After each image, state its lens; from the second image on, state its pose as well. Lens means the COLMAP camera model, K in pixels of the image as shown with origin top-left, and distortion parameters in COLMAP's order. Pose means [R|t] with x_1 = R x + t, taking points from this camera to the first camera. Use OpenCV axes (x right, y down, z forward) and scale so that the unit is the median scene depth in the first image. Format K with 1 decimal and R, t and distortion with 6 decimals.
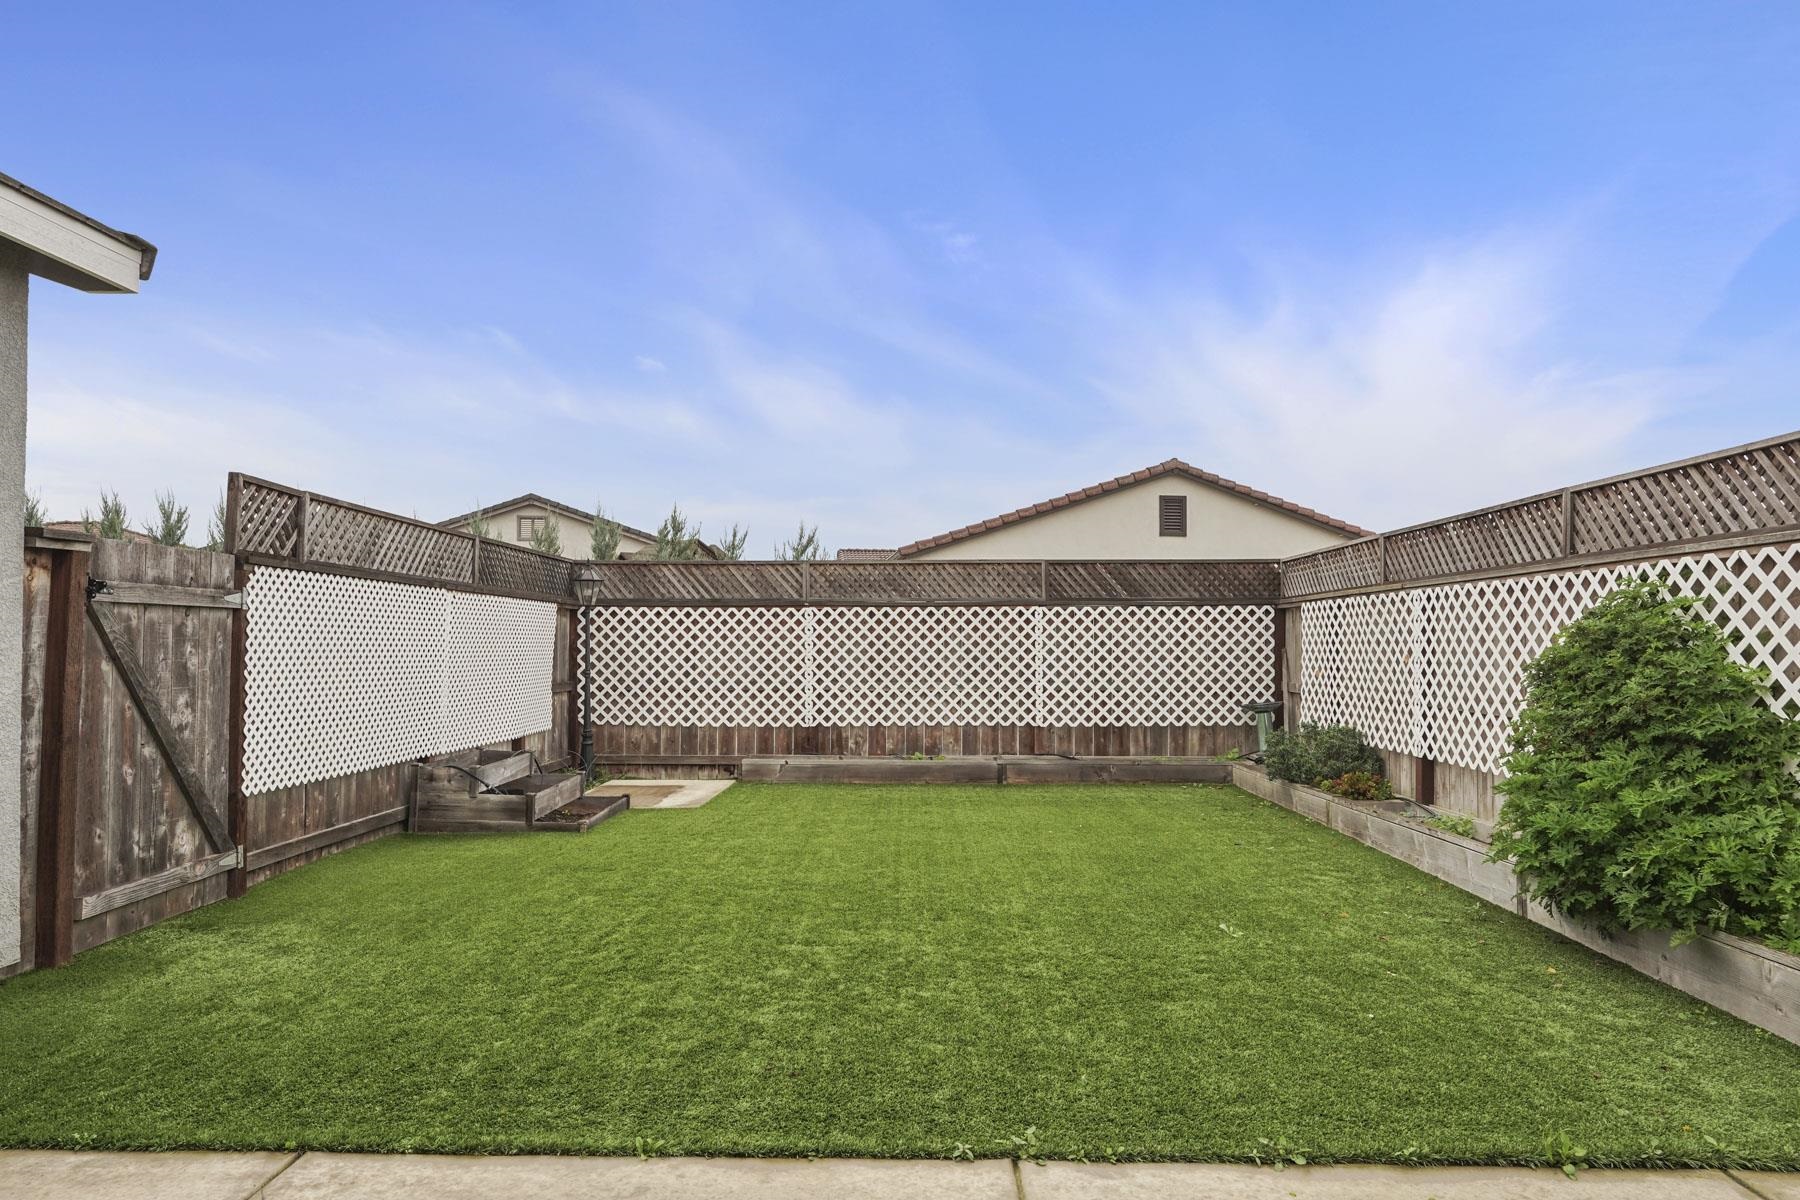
lens RADIAL K [[1078.4, 0, 901.8], [0, 1078.4, 615.7], [0, 0, 1]] dist [0.002383, 0.000420]
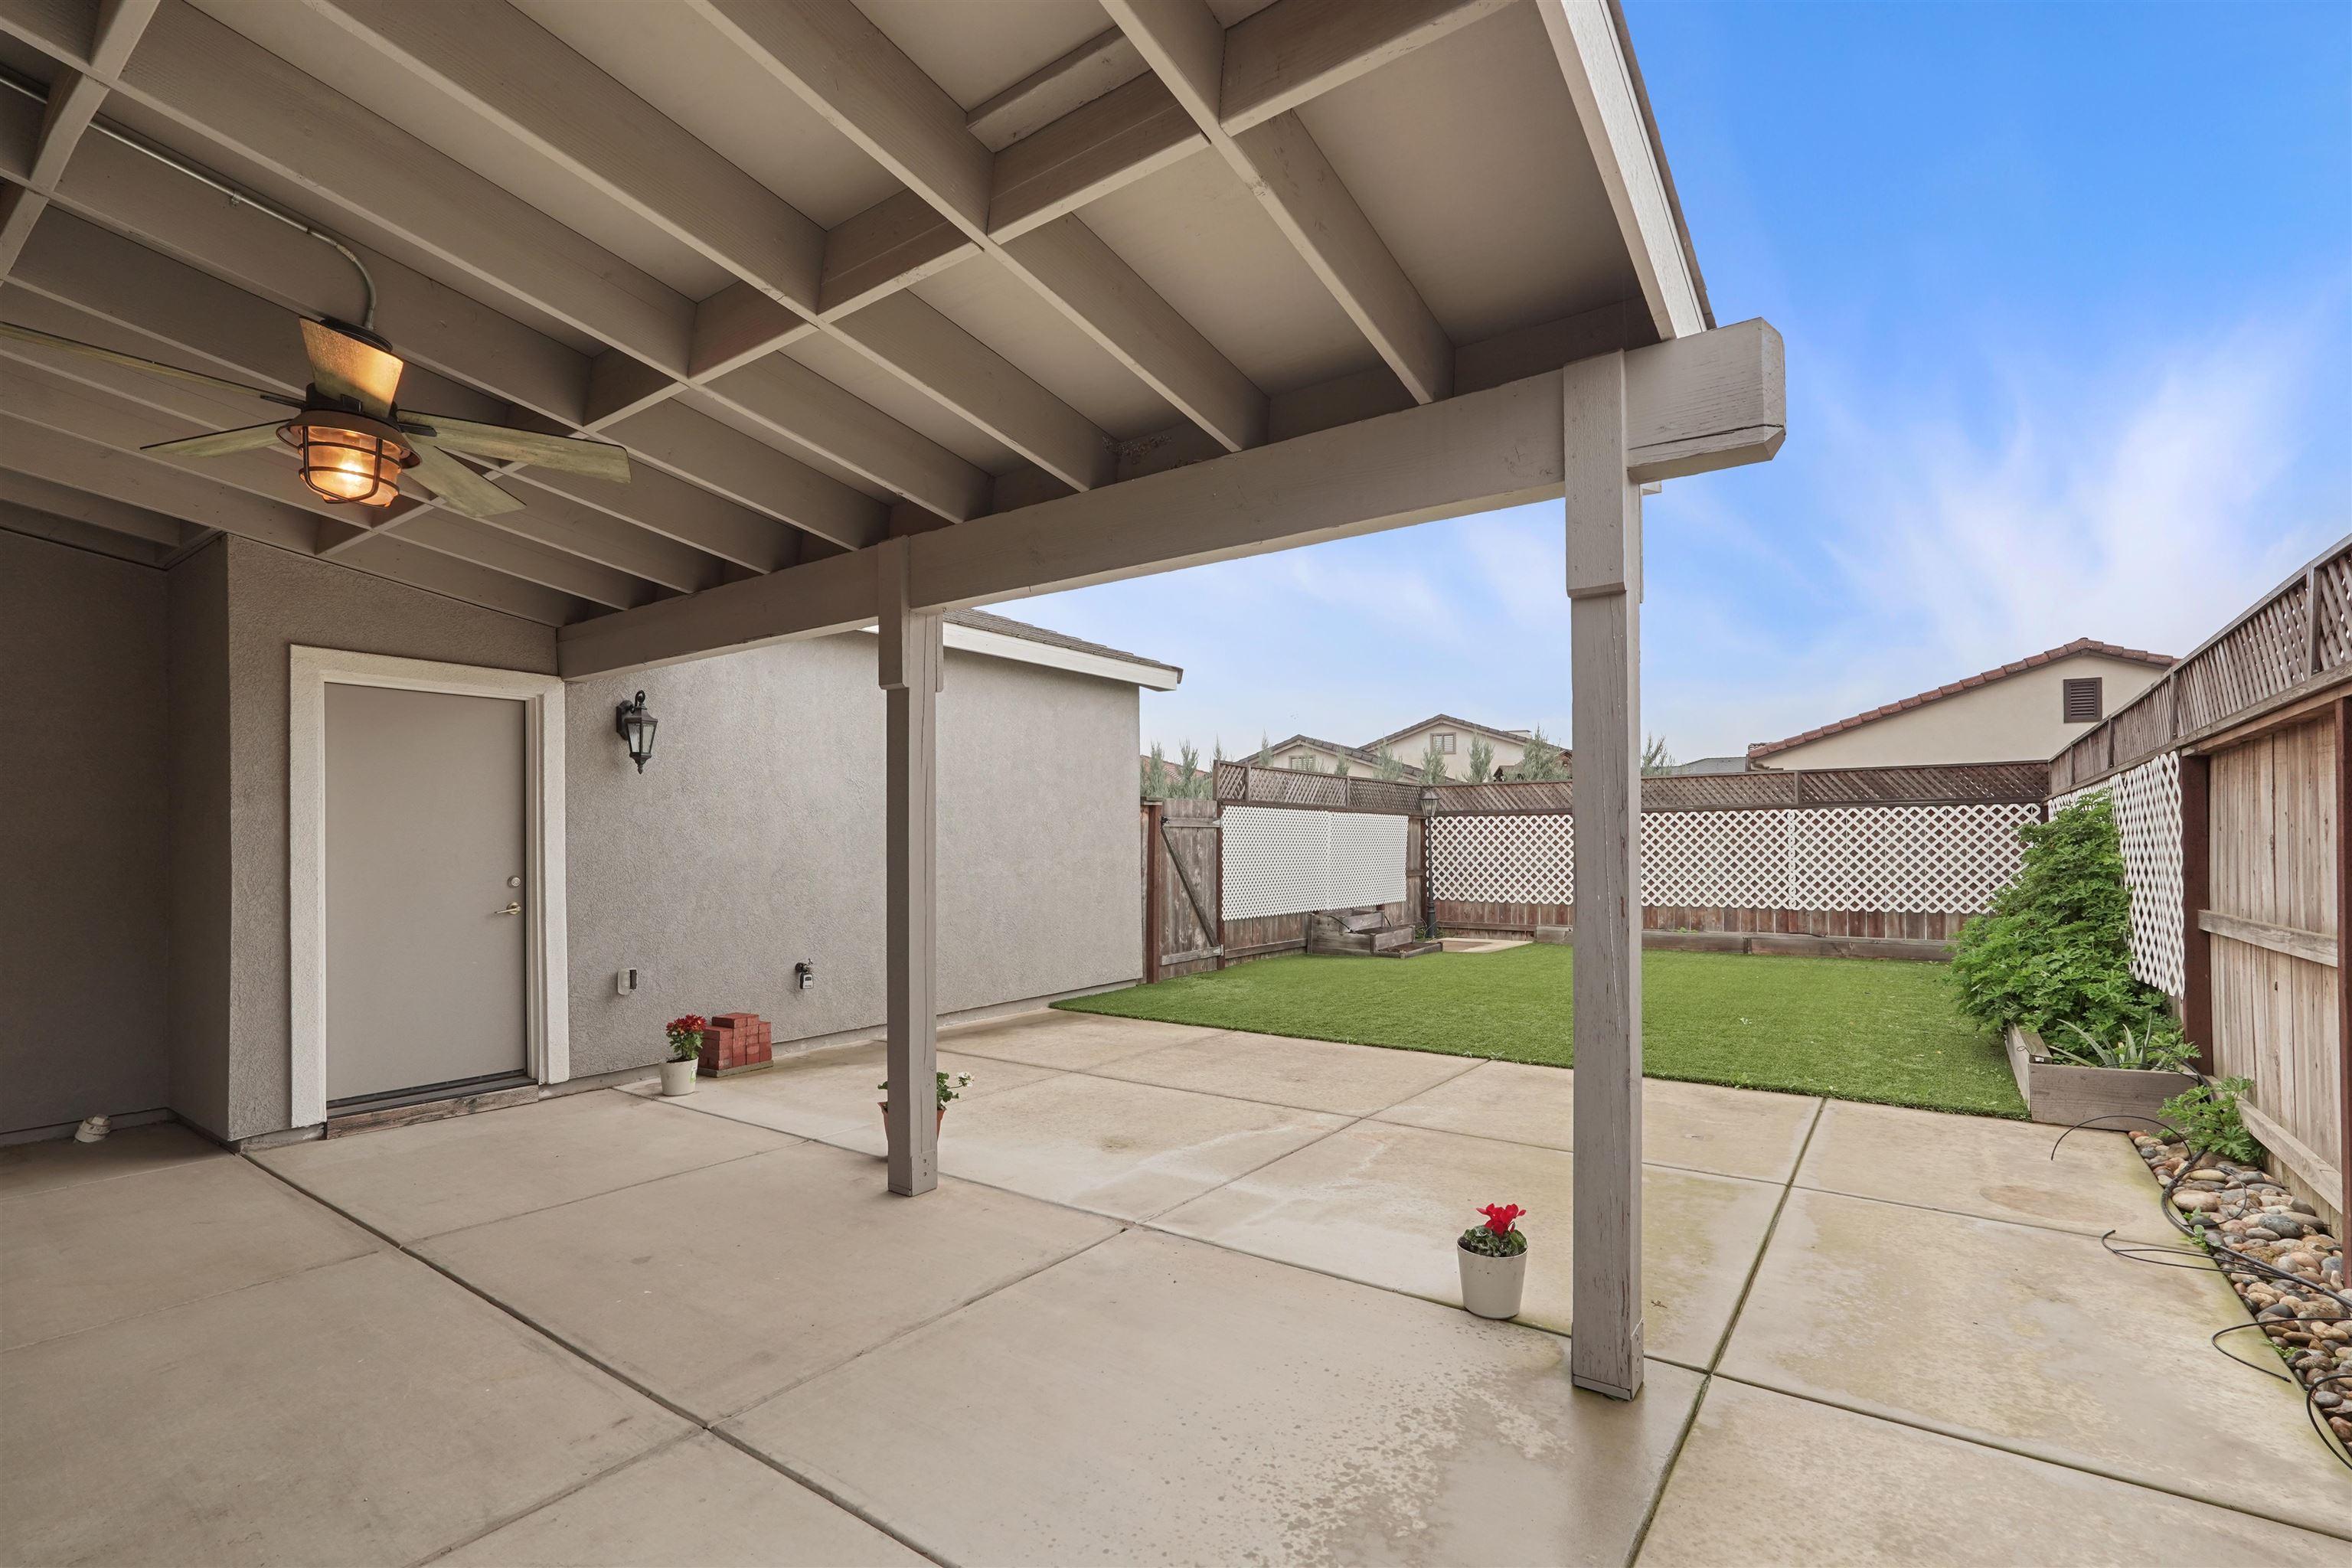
lens RADIAL K [[1051.9, 0, 1184.3], [0, 1051.9, 830.6], [0, 0, 1]] dist [-0.022477, -0.000098]
pose [[0.825249, -0.012067, -0.564639, 0.225729], [0.021309, 0.999725, 0.009778, -0.010866], [0.564366, -0.020101, 0.825280, -0.336509]]
